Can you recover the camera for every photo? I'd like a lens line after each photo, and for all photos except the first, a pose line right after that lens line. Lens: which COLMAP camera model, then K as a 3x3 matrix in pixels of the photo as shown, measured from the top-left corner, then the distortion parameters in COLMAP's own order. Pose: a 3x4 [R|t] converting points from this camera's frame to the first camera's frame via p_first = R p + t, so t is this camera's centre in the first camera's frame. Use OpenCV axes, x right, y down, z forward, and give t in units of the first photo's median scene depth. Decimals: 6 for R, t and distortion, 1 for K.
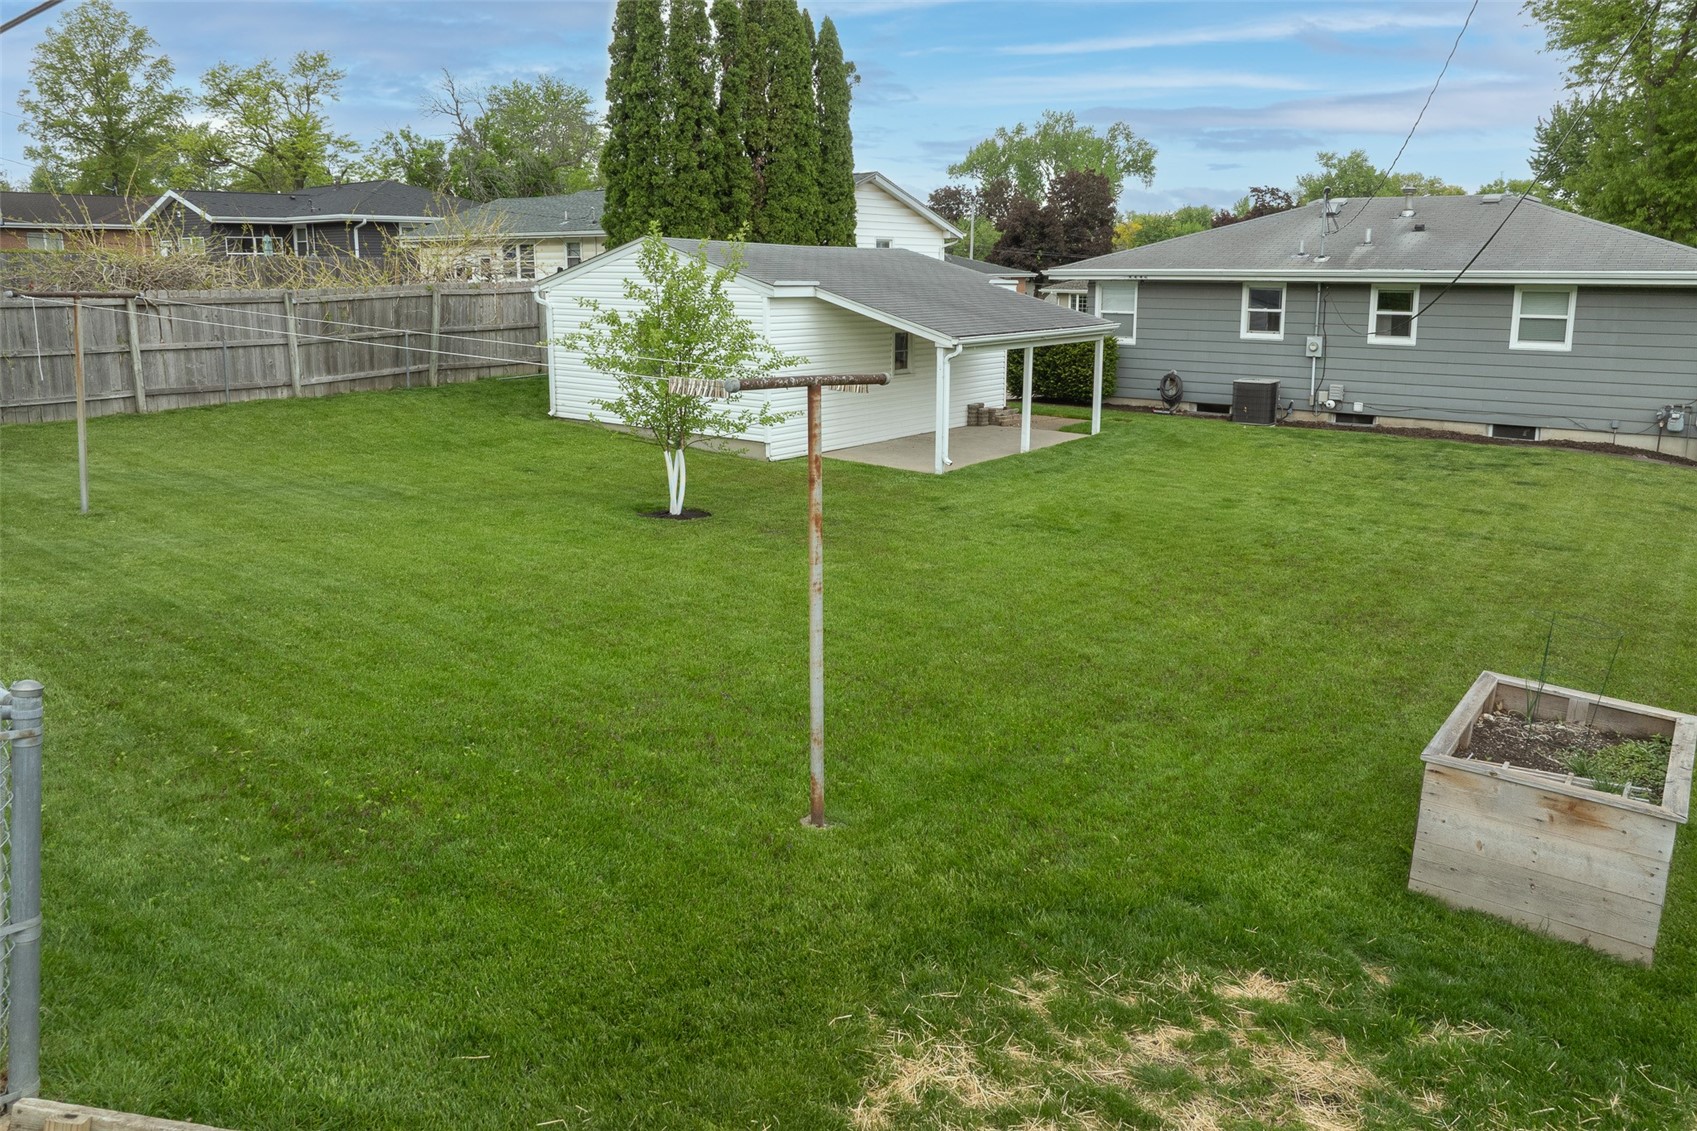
lens RADIAL K [[1231.3, 0, 848.6], [0, 1231.3, 504.1], [0, 0, 1]] dist [-0.036092, -0.003110]
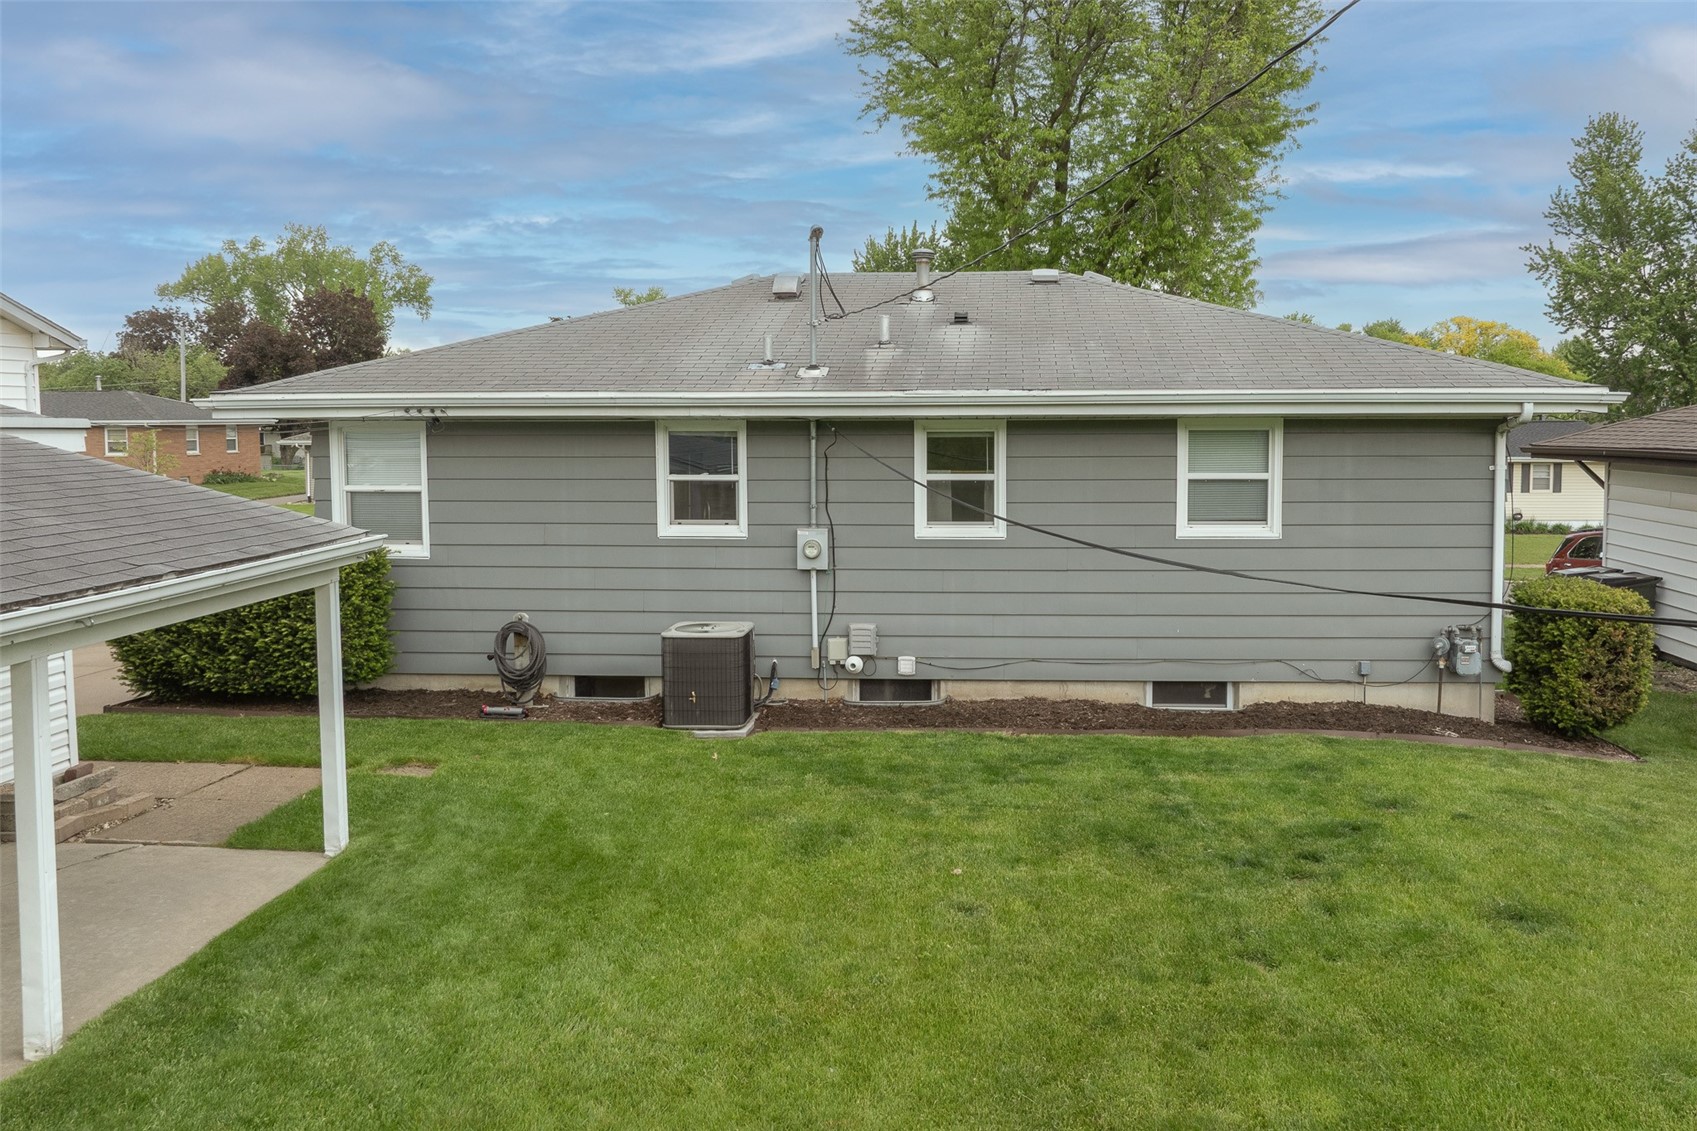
lens RADIAL K [[1310.0, 0, 928.4], [0, 1310.0, 519.3], [0, 0, 1]] dist [-0.052810, 0.029092]
pose [[0.825070, -0.045655, 0.563183, 0.119543], [0.107228, 0.991269, -0.076732, -0.090608], [-0.554763, 0.123698, 0.822762, 0.517168]]
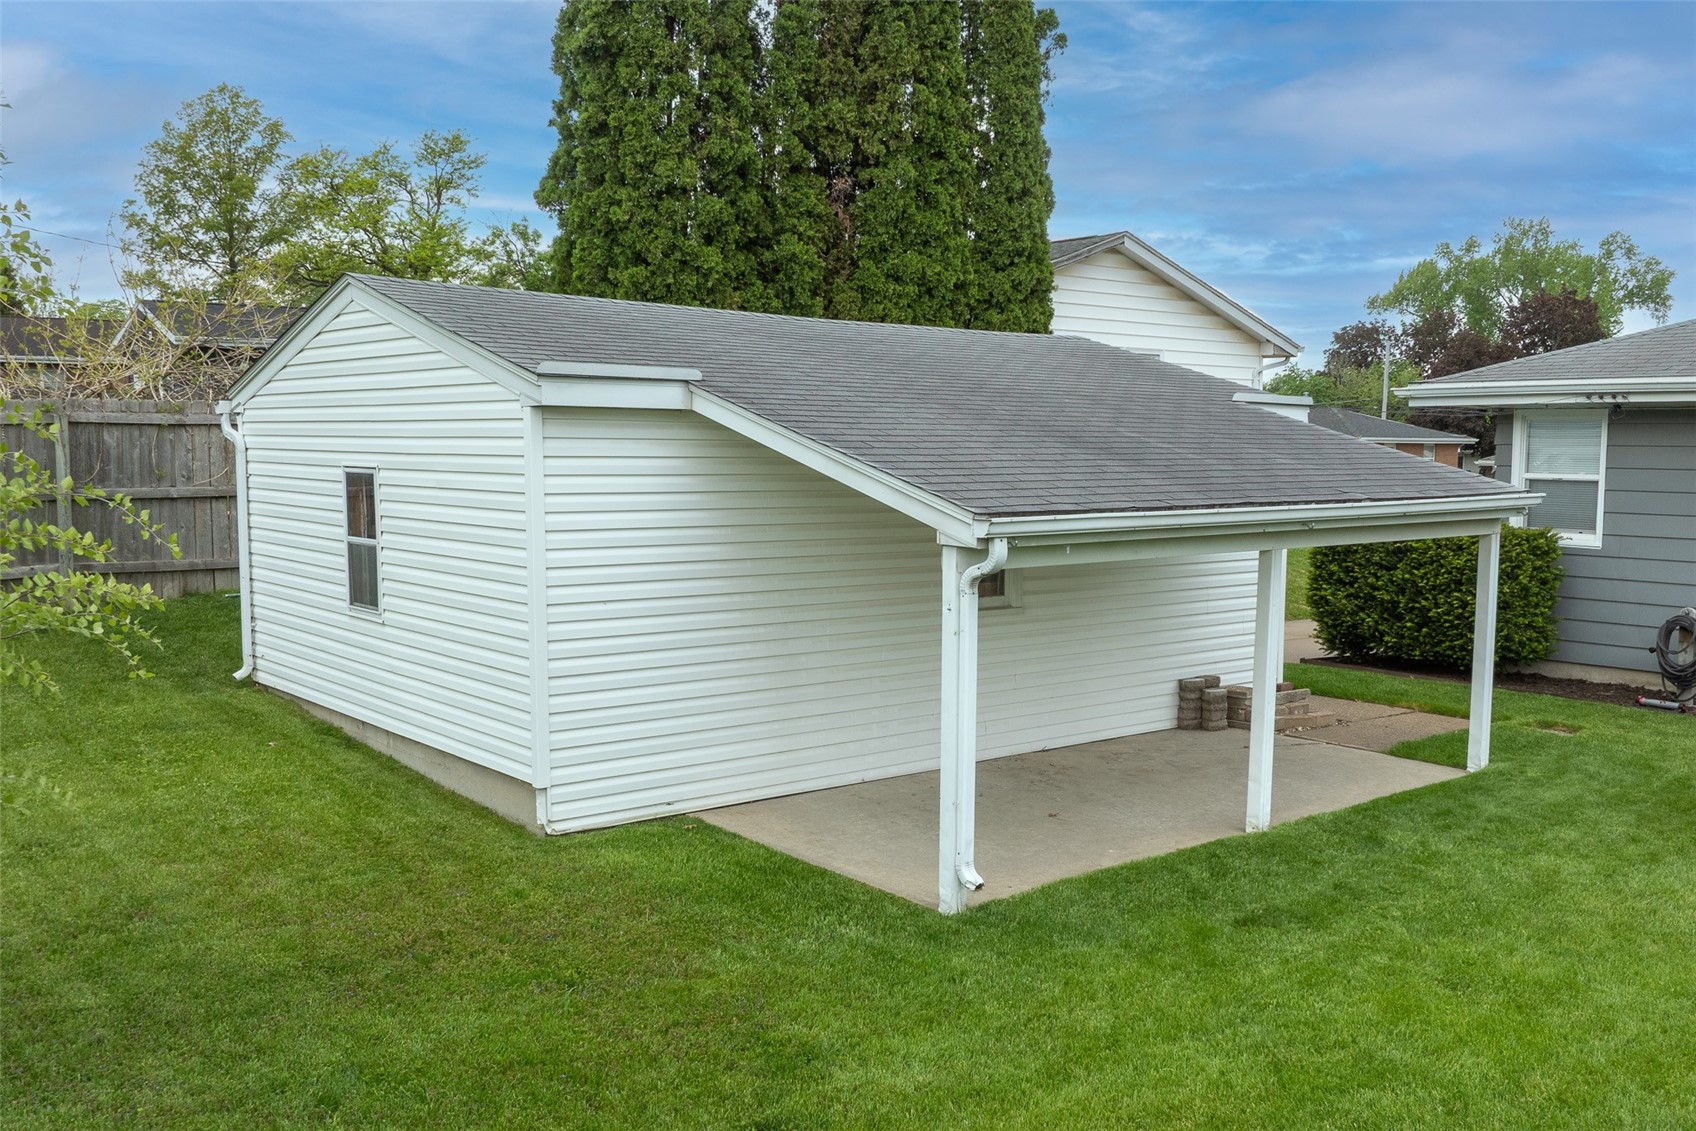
lens RADIAL K [[1586.9, 0, 933.0], [0, 1586.9, 629.3], [0, 0, 1]] dist [0.003173, -0.136704]
pose [[0.980885, 0.026527, -0.192772, 0.109772], [-0.040516, 0.996794, -0.068993, -0.052003], [0.190324, 0.075485, 0.978815, 0.402504]]
